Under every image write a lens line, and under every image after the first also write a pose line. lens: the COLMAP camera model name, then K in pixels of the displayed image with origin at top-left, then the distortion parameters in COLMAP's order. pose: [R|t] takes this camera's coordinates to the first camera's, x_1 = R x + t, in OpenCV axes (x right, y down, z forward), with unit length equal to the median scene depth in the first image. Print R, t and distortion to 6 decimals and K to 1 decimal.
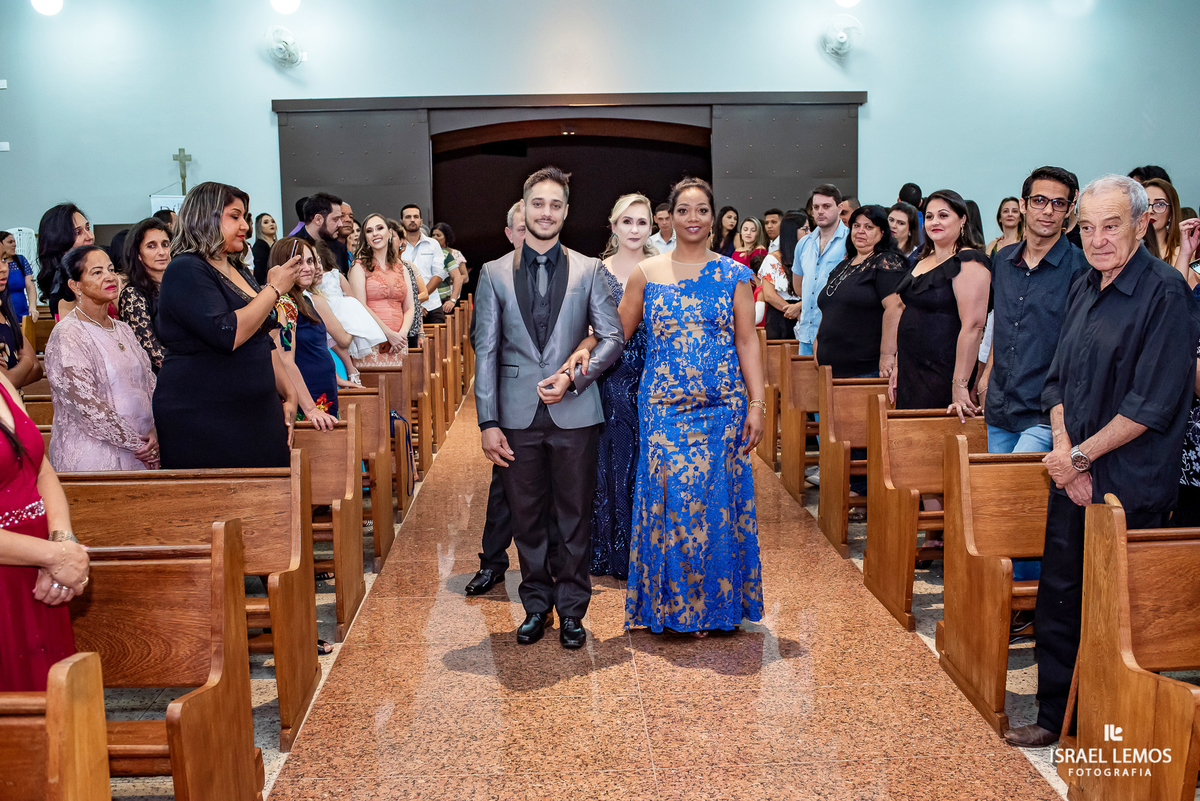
lens RADIAL K [[1220.5, 0, 572.2], [0, 1220.5, 408.6], [0, 0, 1]] dist [-0.074677, 0.000000]
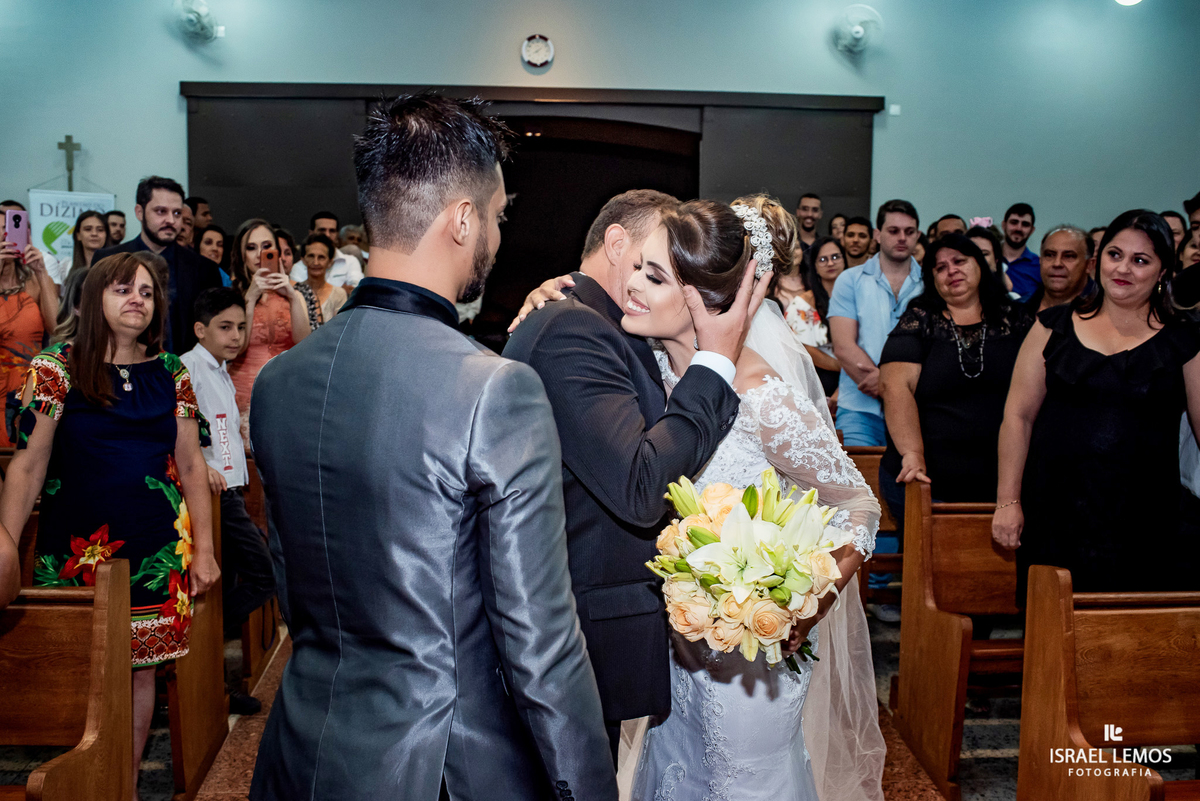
lens RADIAL K [[1220.5, 0, 594.7], [0, 1220.5, 399.4], [0, 0, 1]] dist [-0.074677, 0.000000]
pose [[0.998446, 0.027005, 0.048745, 0.006845], [-0.026011, 0.999443, -0.020926, -0.048831], [-0.049283, 0.019626, 0.998592, 0.305407]]
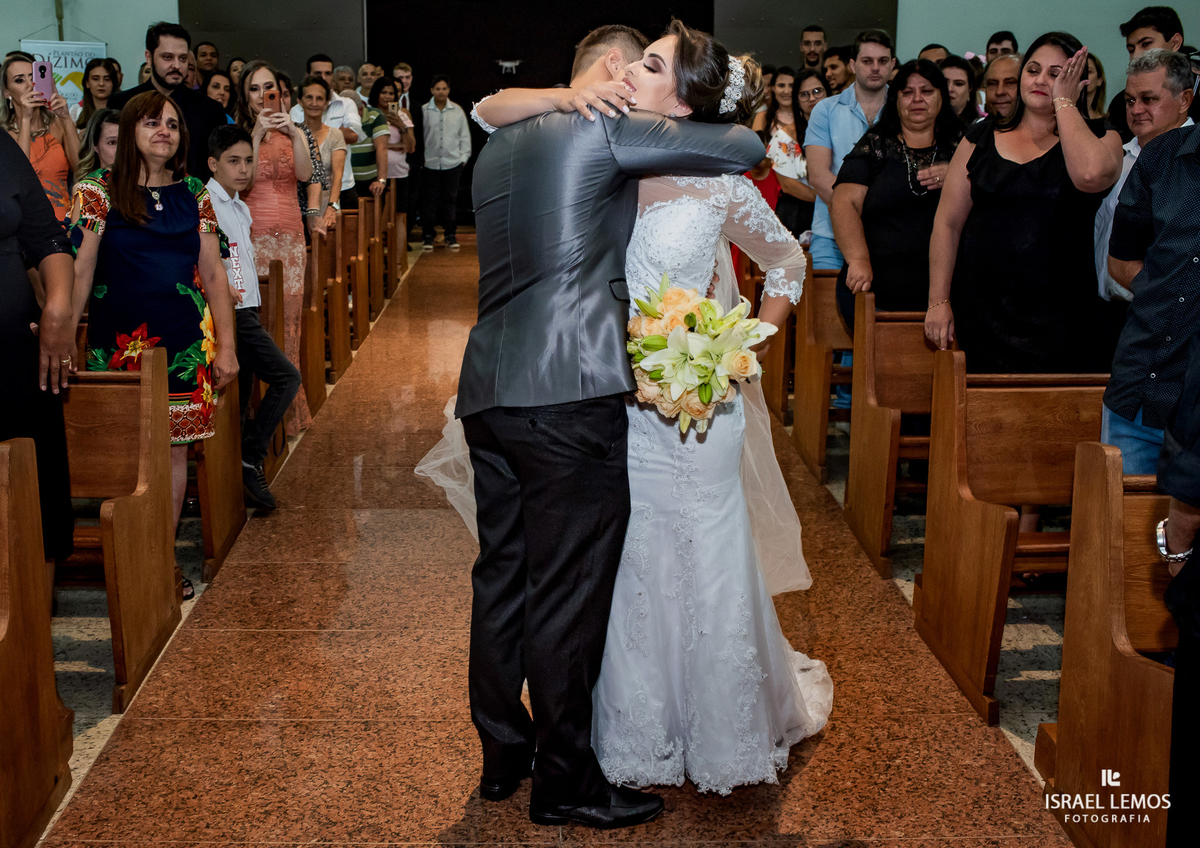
lens RADIAL K [[1347.2, 0, 510.2], [0, 1347.2, 396.2], [0, 0, 1]] dist [-0.071936, 0.000000]
pose [[0.999291, 0.020814, -0.031380, 0.026379], [-0.018291, 0.996734, 0.078651, -0.026412], [0.032915, -0.078021, 0.996408, 0.189354]]
